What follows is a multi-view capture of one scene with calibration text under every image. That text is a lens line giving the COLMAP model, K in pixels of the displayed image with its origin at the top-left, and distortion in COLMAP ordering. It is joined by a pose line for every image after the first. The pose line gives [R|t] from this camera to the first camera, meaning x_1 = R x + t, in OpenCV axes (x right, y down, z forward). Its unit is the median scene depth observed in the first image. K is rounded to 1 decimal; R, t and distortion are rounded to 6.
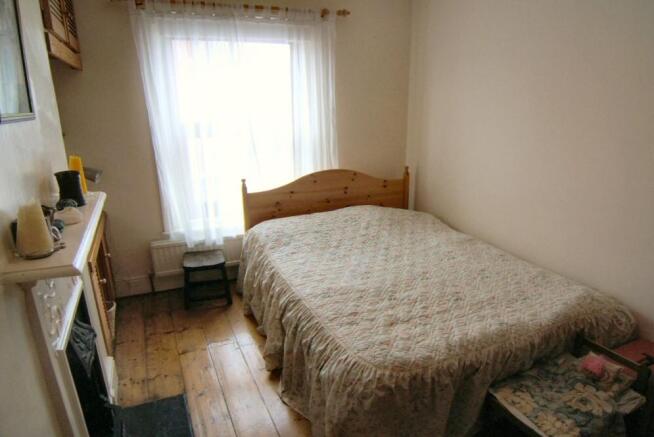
lens RADIAL K [[418.9, 0, 338.9], [0, 418.9, 245.0], [0, 0, 1]] dist [-0.049769, 0.001299]
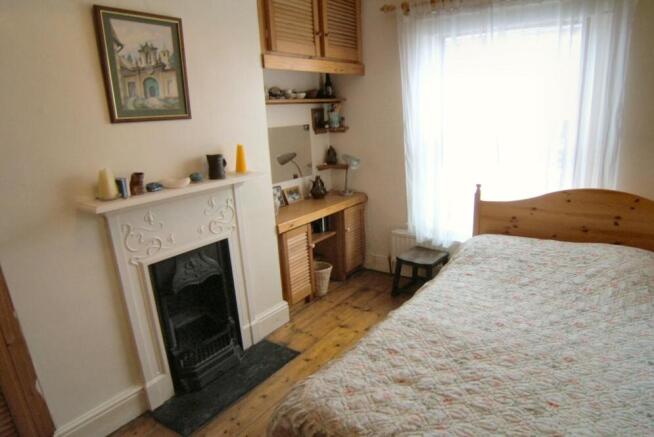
lens RADIAL K [[418.9, 0, 338.9], [0, 418.9, 245.0], [0, 0, 1]] dist [-0.049769, 0.001299]
pose [[0.526520, 0.248108, -0.813154, 0.399182], [-0.241110, 0.960775, 0.137031, -0.085398], [0.815257, 0.123910, 0.565688, 0.268408]]
